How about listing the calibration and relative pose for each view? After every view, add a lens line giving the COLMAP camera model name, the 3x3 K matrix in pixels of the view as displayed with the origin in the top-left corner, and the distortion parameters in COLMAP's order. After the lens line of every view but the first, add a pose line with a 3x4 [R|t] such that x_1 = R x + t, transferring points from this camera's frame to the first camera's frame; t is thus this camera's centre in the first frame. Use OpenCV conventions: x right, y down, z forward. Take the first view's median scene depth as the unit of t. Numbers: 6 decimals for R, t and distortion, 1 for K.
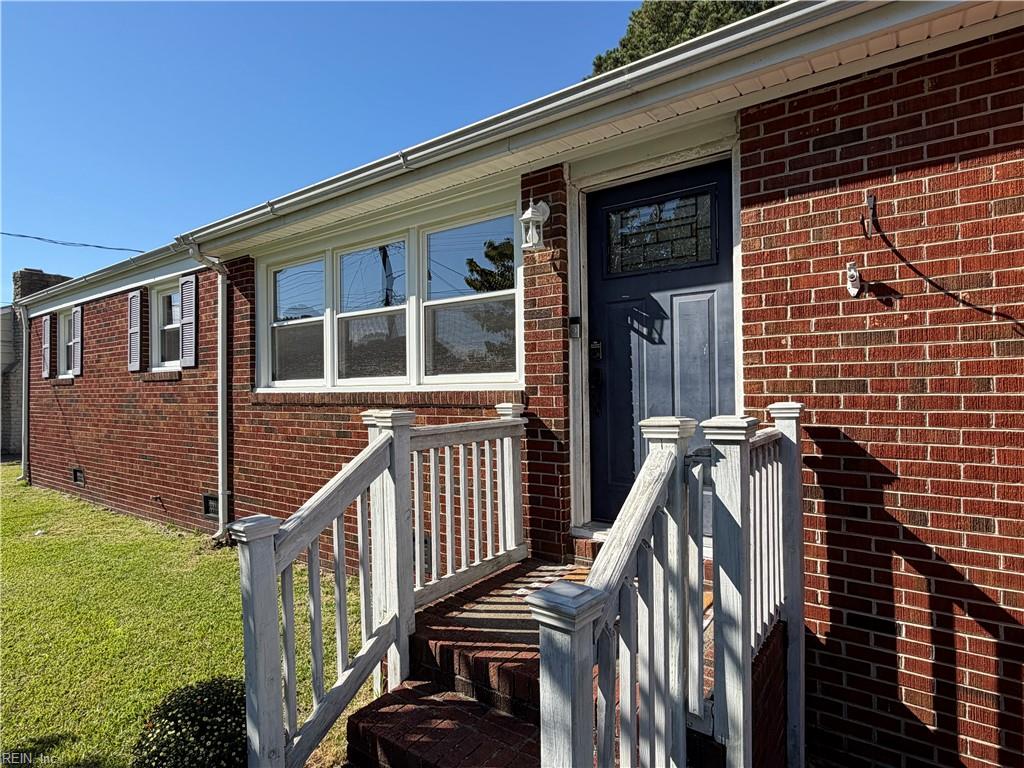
lens RADIAL K [[564.6, 0, 512.6], [0, 564.6, 384.3], [0, 0, 1]] dist [0.000957, -0.000866]
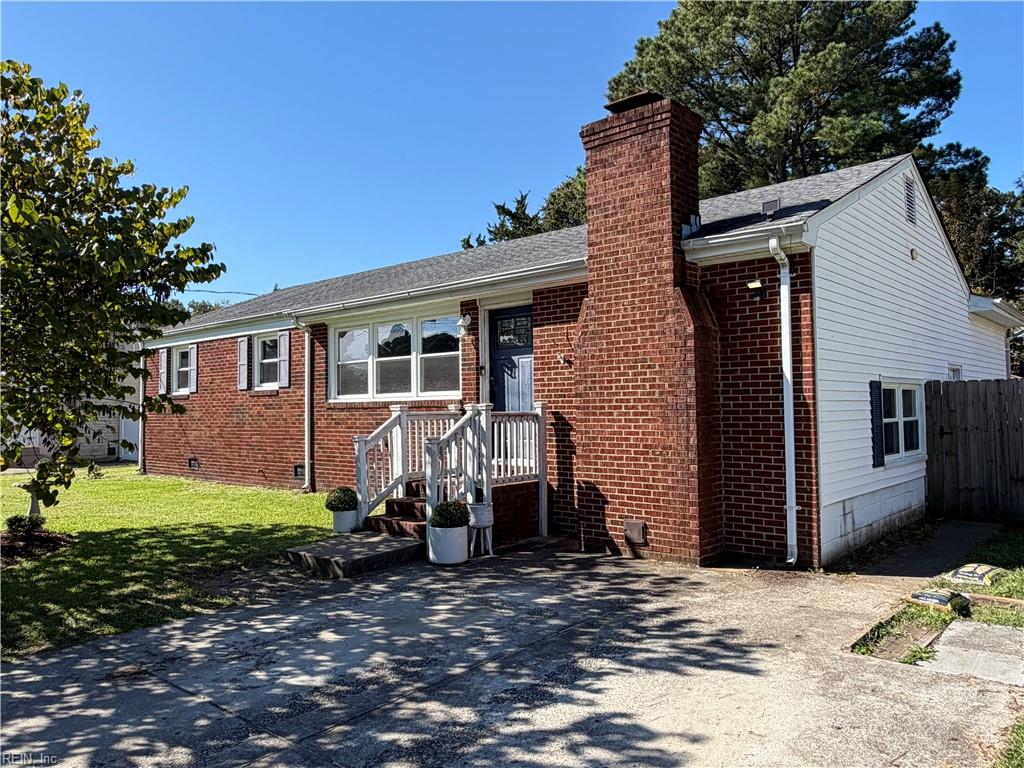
lens RADIAL K [[747.6, 0, 511.7], [0, 747.6, 383.1], [0, 0, 1]] dist [-0.002758, 0.000254]
pose [[0.995675, -0.005384, -0.092746, 0.361683], [0.003229, 0.999722, -0.023364, 0.013009], [0.092846, 0.022964, 0.995416, -1.403321]]
